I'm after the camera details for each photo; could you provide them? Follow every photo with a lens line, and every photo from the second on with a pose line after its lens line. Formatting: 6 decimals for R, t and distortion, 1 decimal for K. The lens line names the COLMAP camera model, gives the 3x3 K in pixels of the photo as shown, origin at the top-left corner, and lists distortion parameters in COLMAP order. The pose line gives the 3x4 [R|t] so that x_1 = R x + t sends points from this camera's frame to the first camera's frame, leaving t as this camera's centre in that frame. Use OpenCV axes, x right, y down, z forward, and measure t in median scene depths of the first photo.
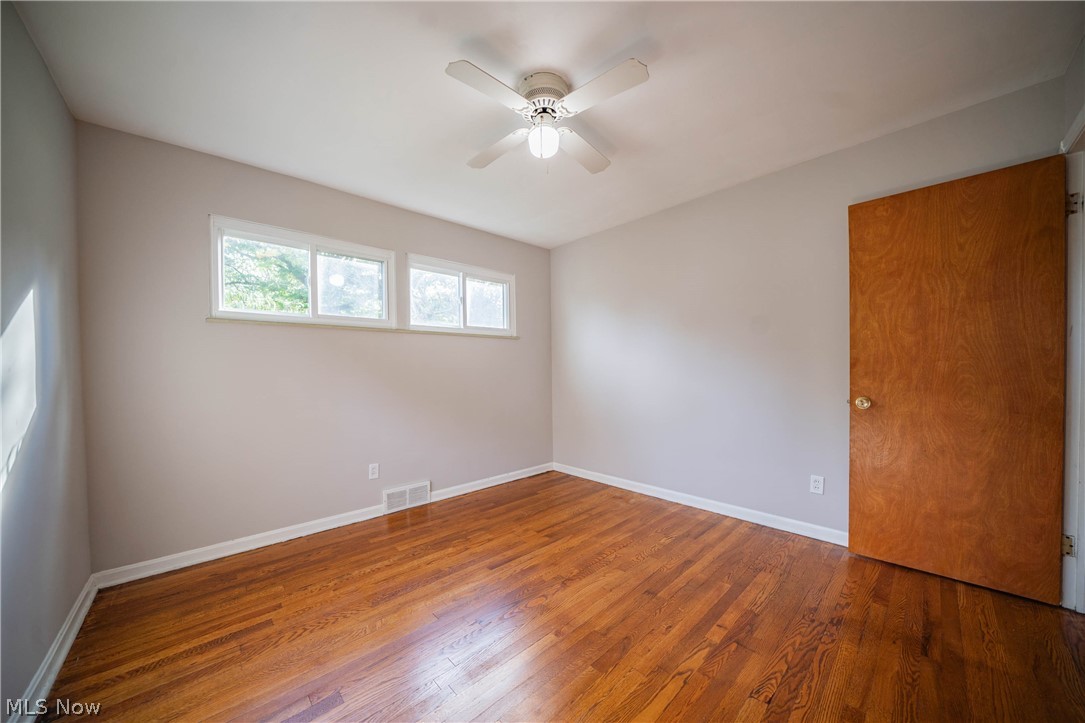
lens RADIAL K [[377.7, 0, 543.7], [0, 377.7, 378.4], [0, 0, 1]] dist [-0.010942, 0.000046]
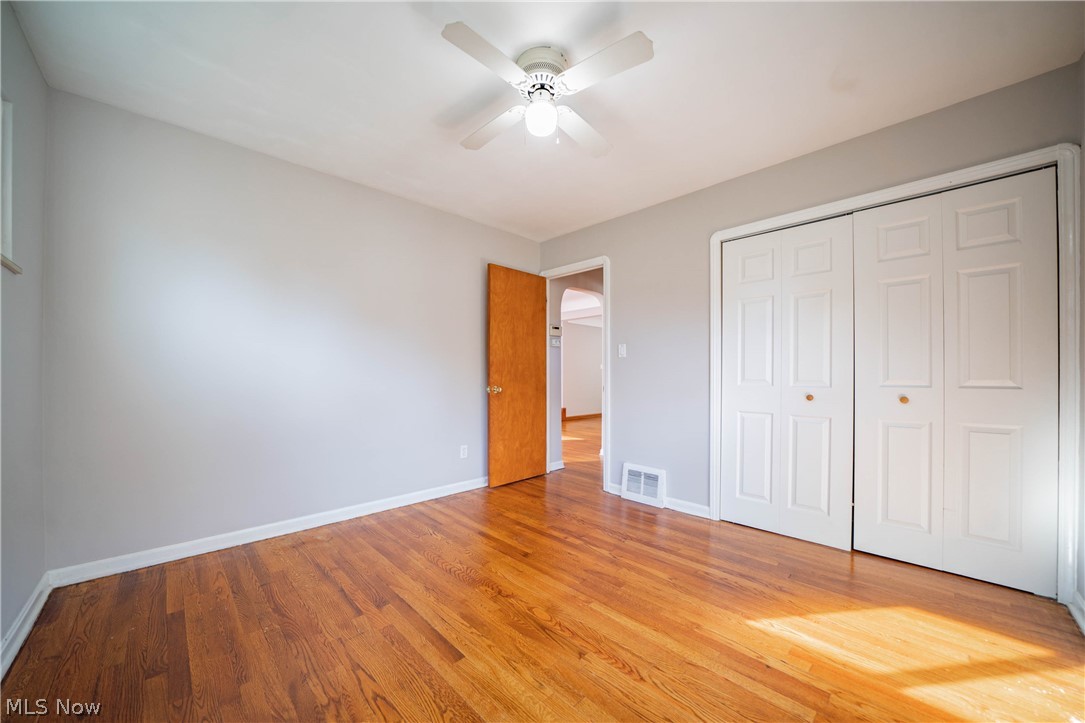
lens RADIAL K [[377.7, 0, 543.7], [0, 377.7, 378.4], [0, 0, 1]] dist [-0.010942, 0.000046]
pose [[-0.012176, 0.006663, 0.999904, -0.667798], [0.022271, 0.999732, -0.006391, 0.029258], [-0.999678, 0.022192, -0.012322, 0.723421]]
